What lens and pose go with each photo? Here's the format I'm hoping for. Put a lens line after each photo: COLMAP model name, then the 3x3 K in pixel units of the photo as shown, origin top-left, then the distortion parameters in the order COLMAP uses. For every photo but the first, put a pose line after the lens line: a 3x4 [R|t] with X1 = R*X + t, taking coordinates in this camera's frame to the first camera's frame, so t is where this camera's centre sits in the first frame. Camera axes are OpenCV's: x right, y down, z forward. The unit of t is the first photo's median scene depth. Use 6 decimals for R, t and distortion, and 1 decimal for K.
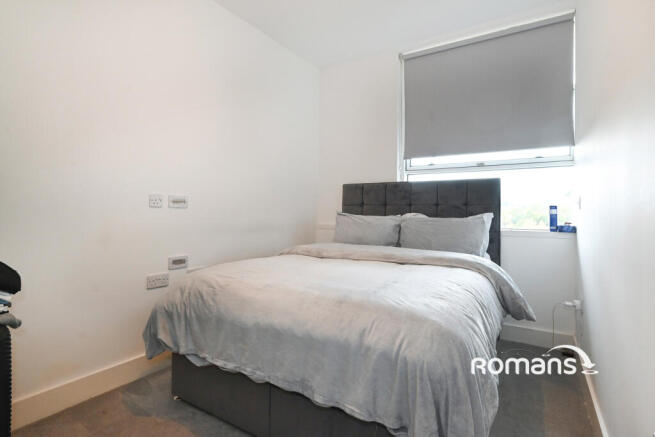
lens RADIAL K [[336.9, 0, 327.1], [0, 336.9, 215.5], [0, 0, 1]] dist [-0.004082, -0.000161]
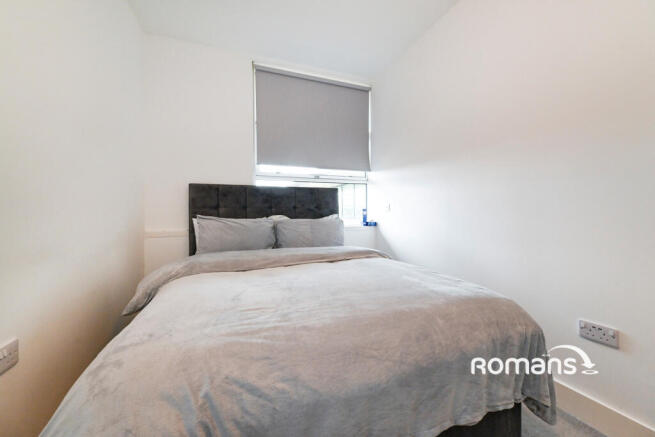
lens RADIAL K [[263.7, 0, 327.4], [0, 263.7, 216.7], [0, 0, 1]] dist [-0.004609, -0.000138]
pose [[0.576217, -0.020949, 0.817028, -0.359056], [0.019561, 0.999739, 0.011838, -0.010078], [-0.817063, 0.009161, 0.576476, 0.388606]]
